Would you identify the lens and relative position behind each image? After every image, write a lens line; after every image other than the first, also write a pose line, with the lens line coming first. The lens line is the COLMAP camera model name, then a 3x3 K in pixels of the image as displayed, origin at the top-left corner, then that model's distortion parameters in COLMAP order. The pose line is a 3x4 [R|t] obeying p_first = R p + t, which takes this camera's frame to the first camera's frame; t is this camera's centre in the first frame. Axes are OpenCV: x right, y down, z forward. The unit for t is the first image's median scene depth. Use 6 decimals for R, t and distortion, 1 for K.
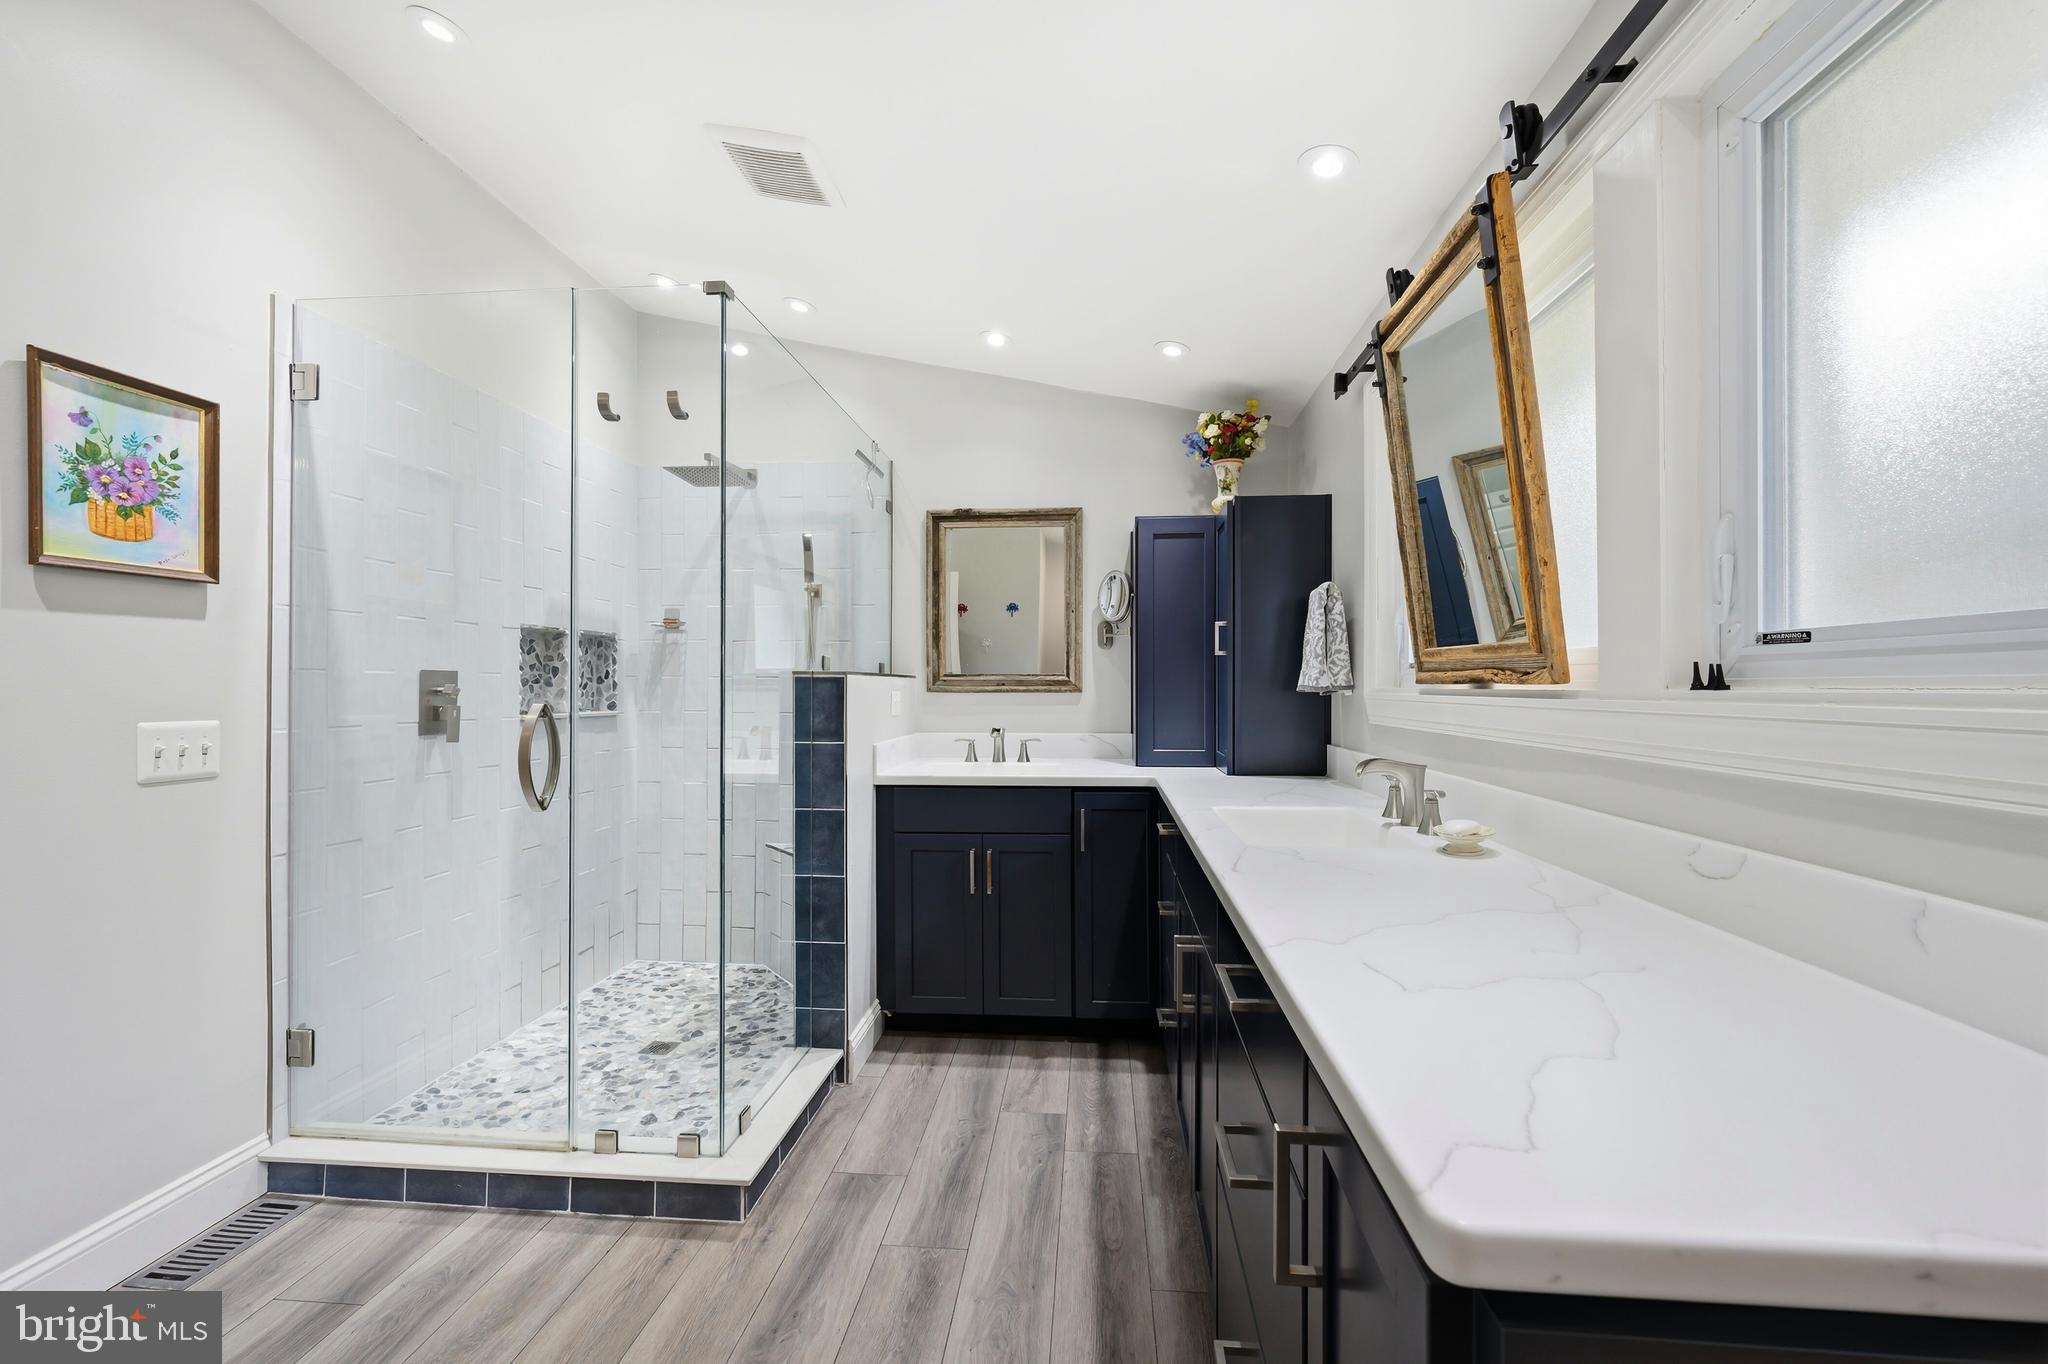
lens RADIAL K [[828.2, 0, 1028.5], [0, 828.2, 683.3], [0, 0, 1]] dist [-0.002072, -0.000365]
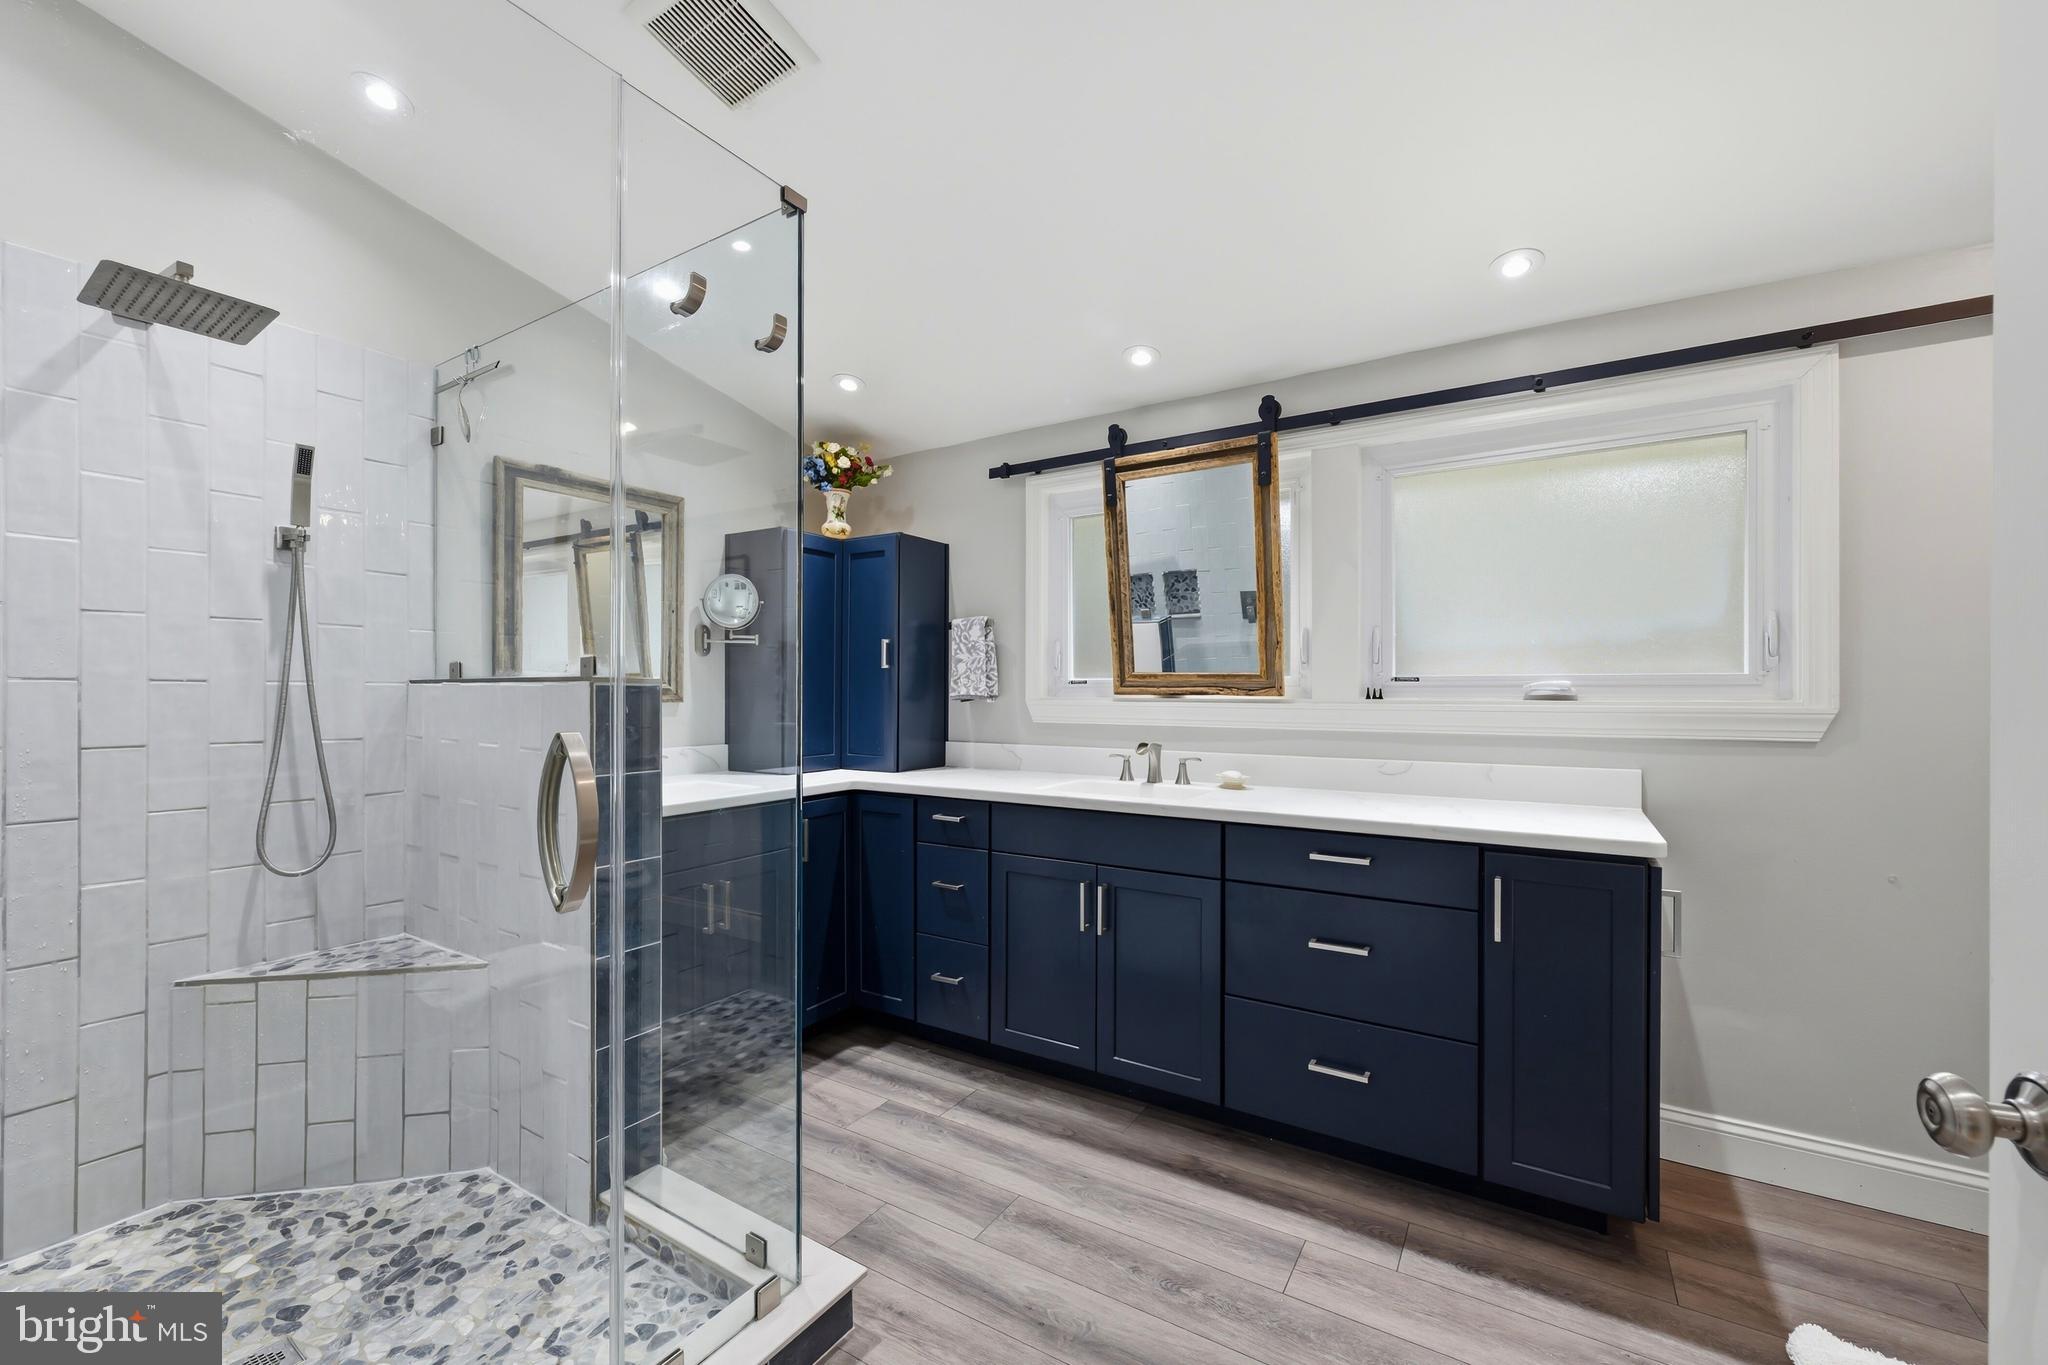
lens RADIAL K [[828.2, 0, 1028.5], [0, 828.2, 683.8], [0, 0, 1]] dist [-0.002072, -0.000365]
pose [[0.453528, 0.008283, 0.891204, -0.711432], [-0.005762, 0.999963, -0.006362, -0.006160], [-0.891224, -0.002250, 0.453559, 0.312227]]
